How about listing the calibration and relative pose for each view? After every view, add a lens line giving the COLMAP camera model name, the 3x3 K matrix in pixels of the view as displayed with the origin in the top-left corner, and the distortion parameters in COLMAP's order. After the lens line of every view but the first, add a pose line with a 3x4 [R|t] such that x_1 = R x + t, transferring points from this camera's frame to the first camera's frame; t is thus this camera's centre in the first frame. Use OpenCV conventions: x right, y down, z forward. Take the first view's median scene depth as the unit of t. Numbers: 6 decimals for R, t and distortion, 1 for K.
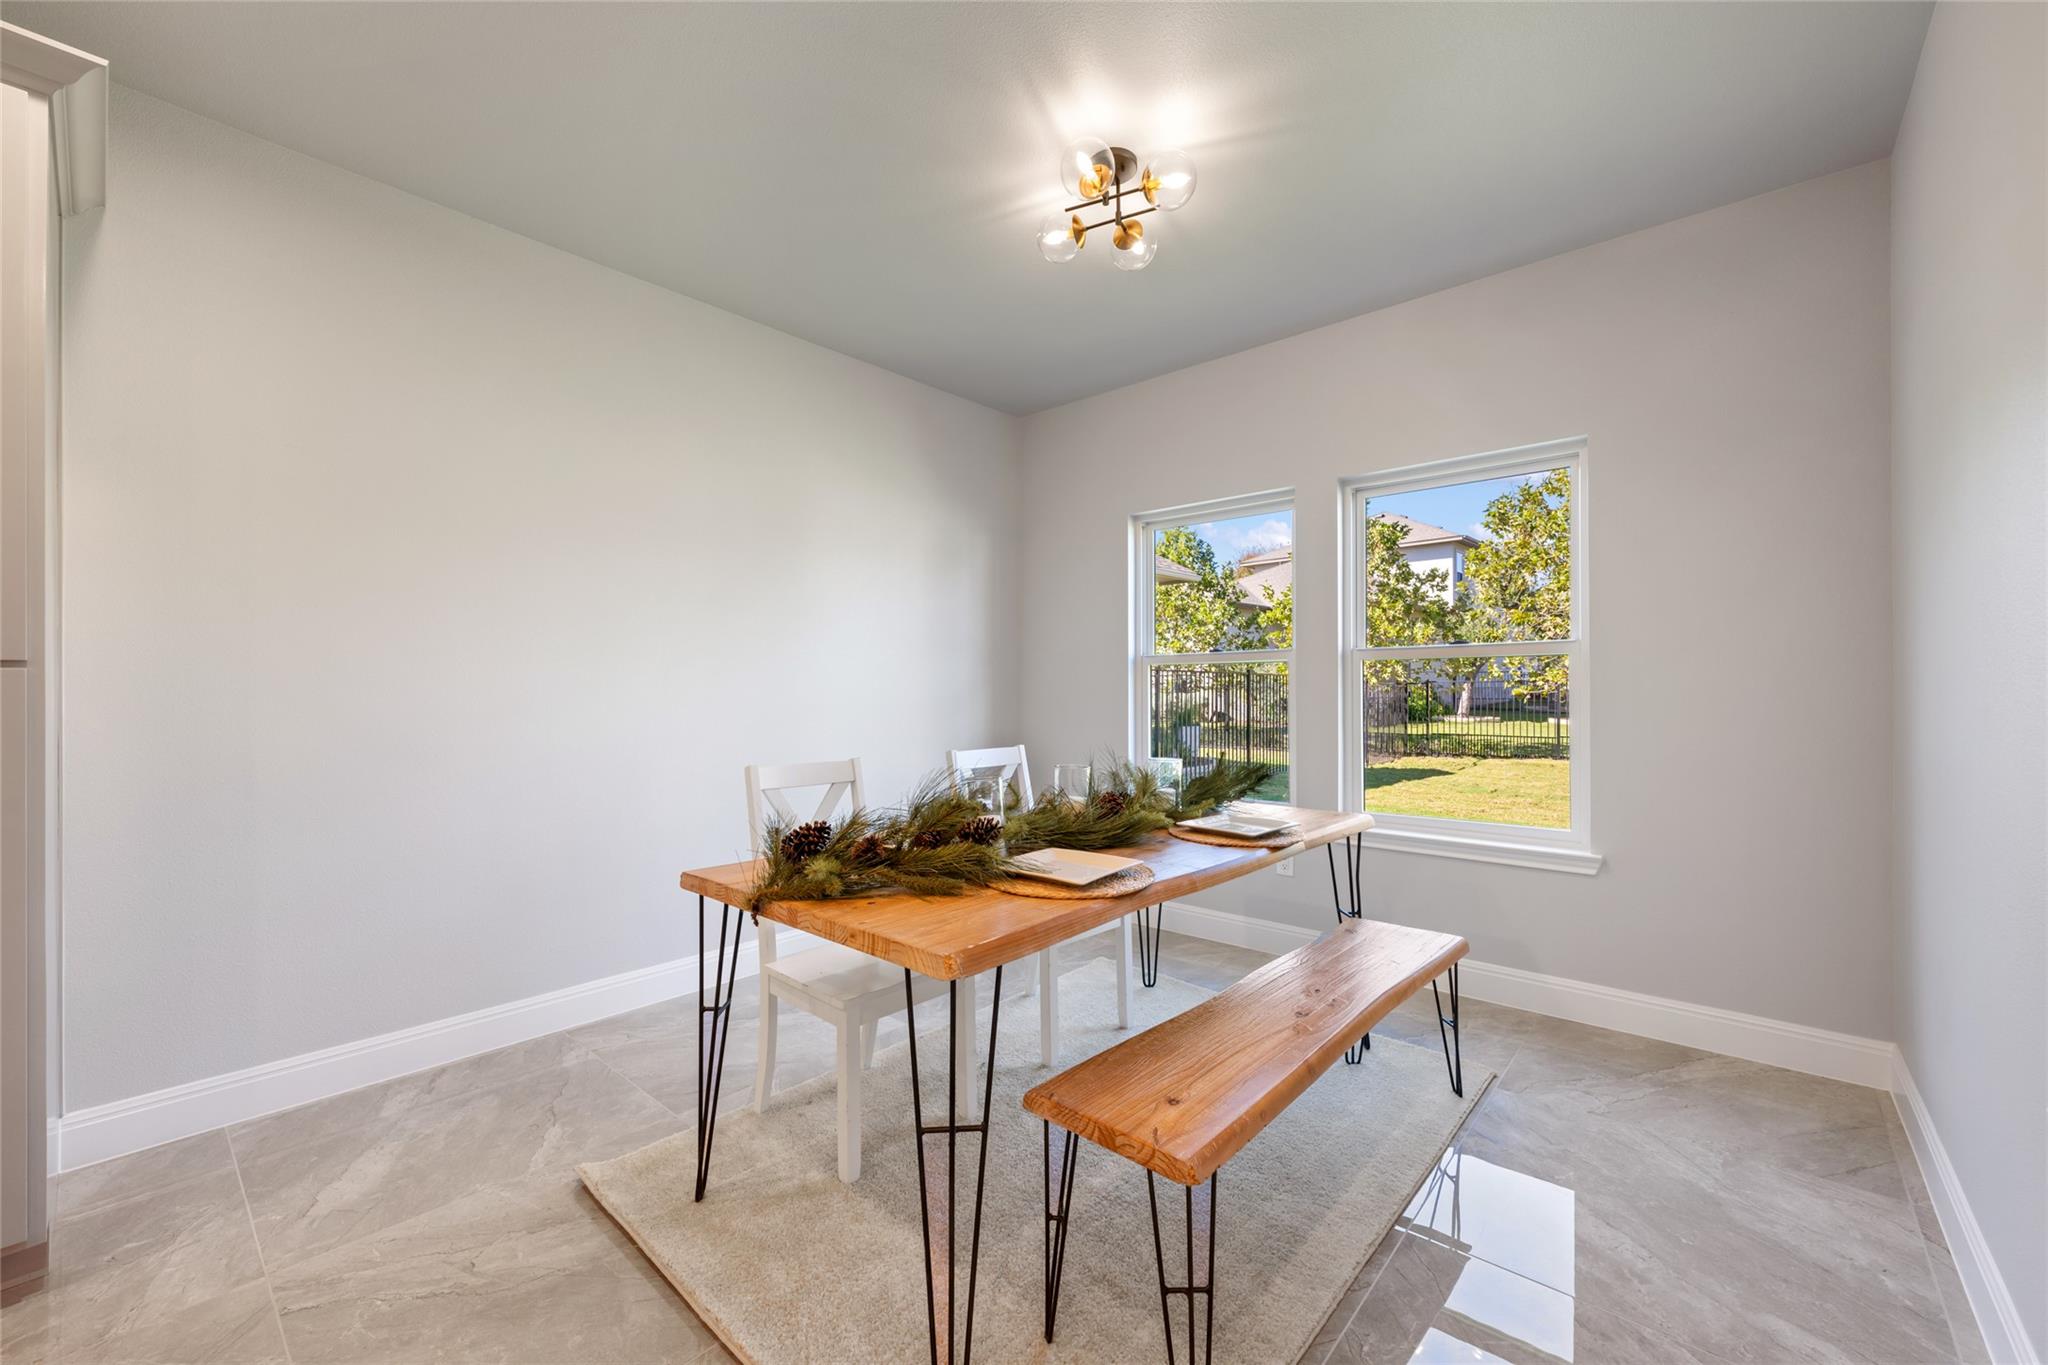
lens RADIAL K [[808.1, 0, 1026.5], [0, 808.1, 685.2], [0, 0, 1]] dist [-0.001619, 0.001315]
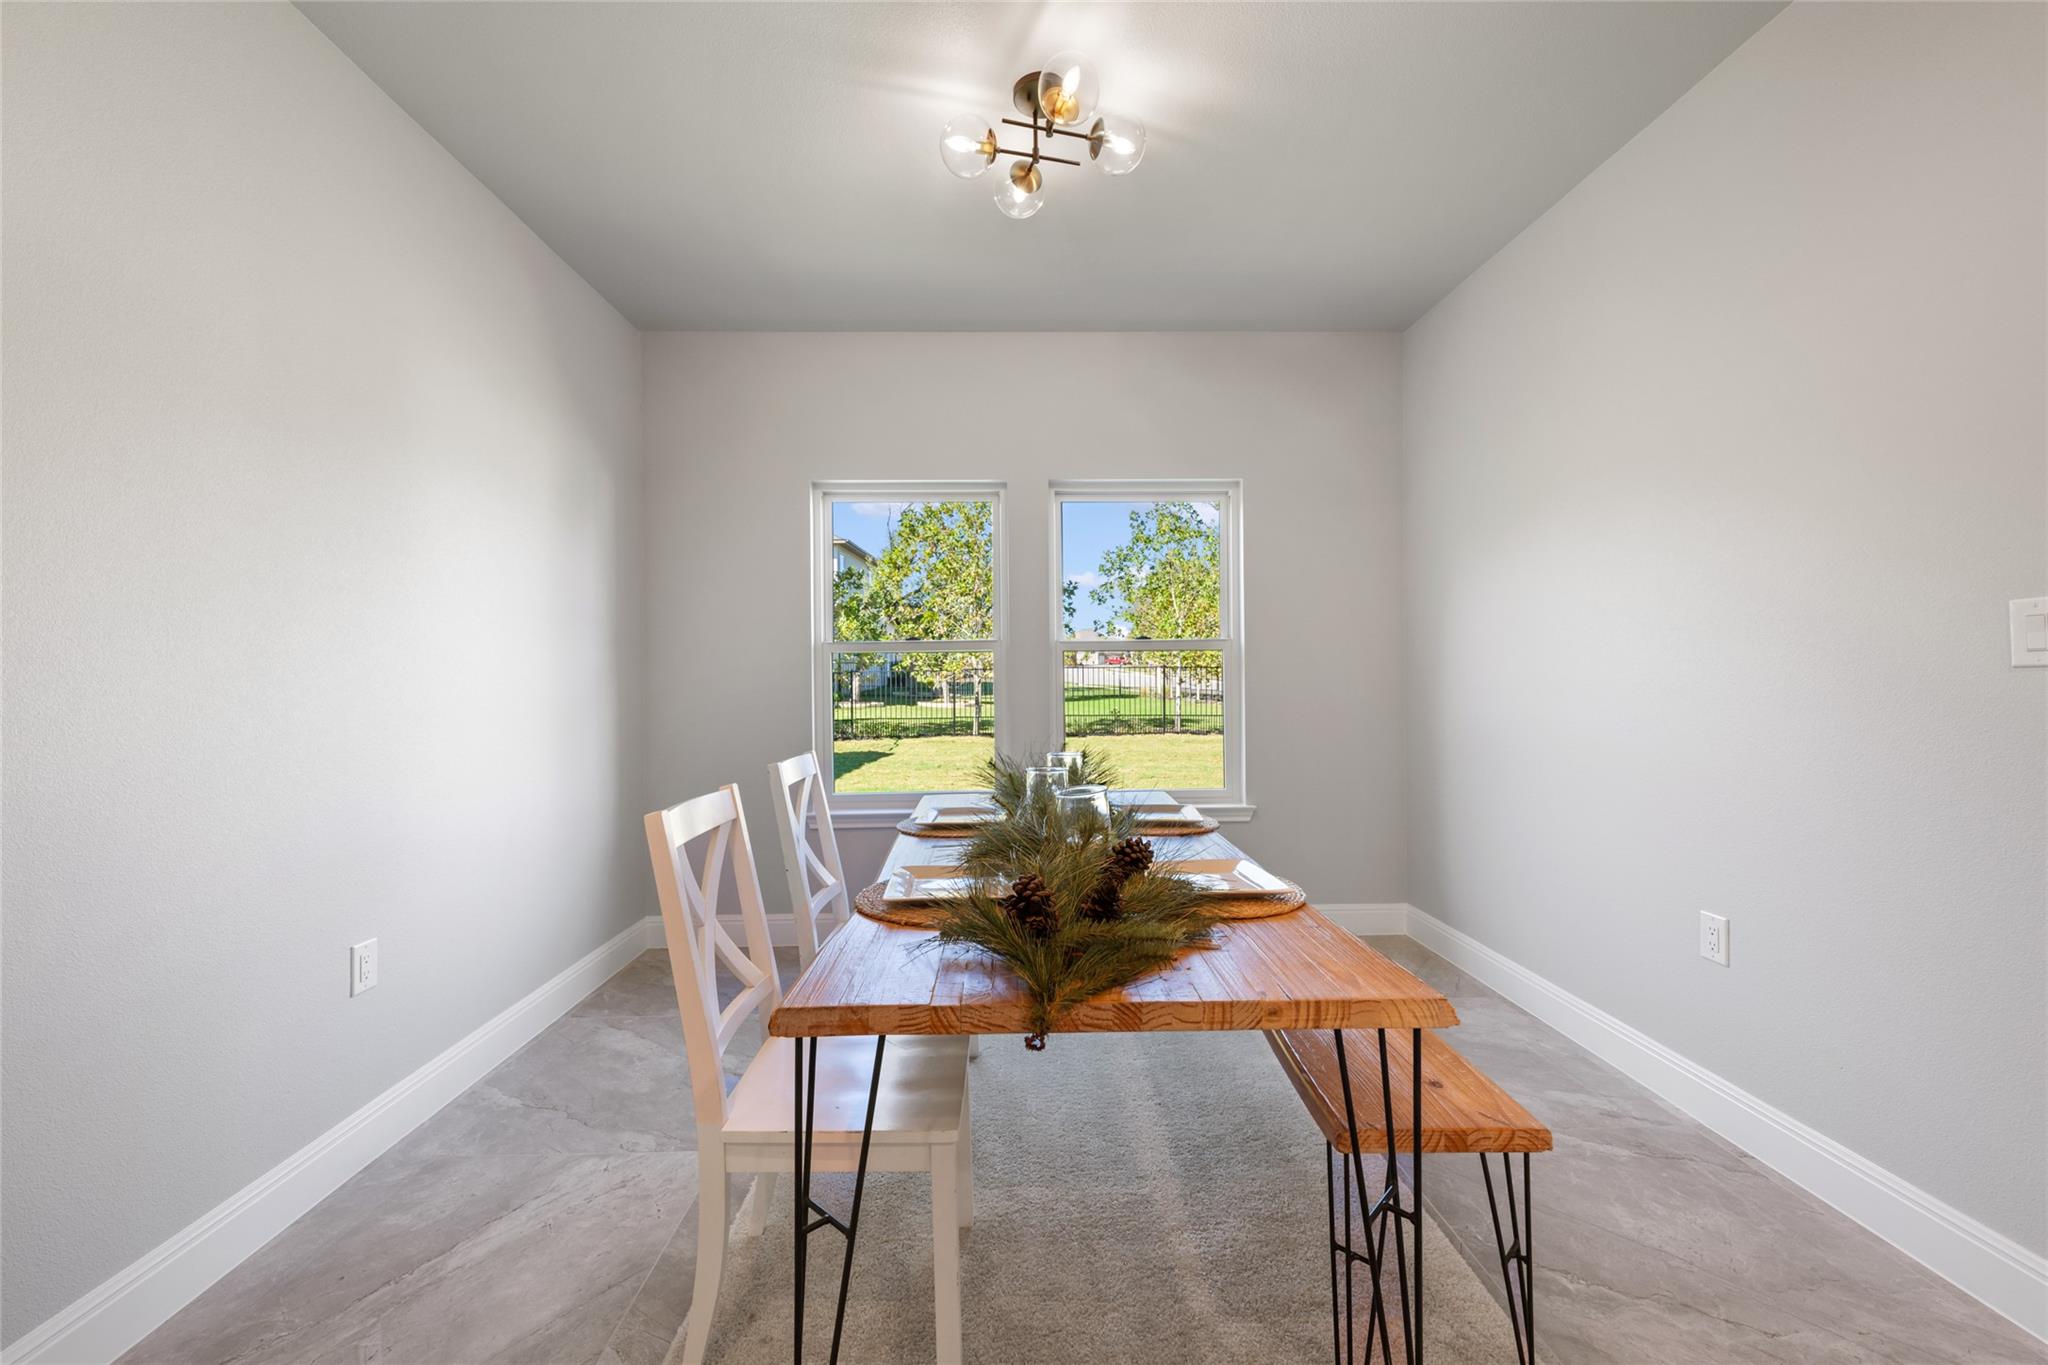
lens RADIAL K [[808.1, 0, 1008.2], [0, 808.1, 683.3], [0, 0, 1]] dist [-0.001619, 0.001315]
pose [[0.737441, -0.009678, 0.675343, -0.305411], [0.002566, 0.999930, 0.011527, -0.001437], [-0.675407, -0.006768, 0.737414, 0.208979]]
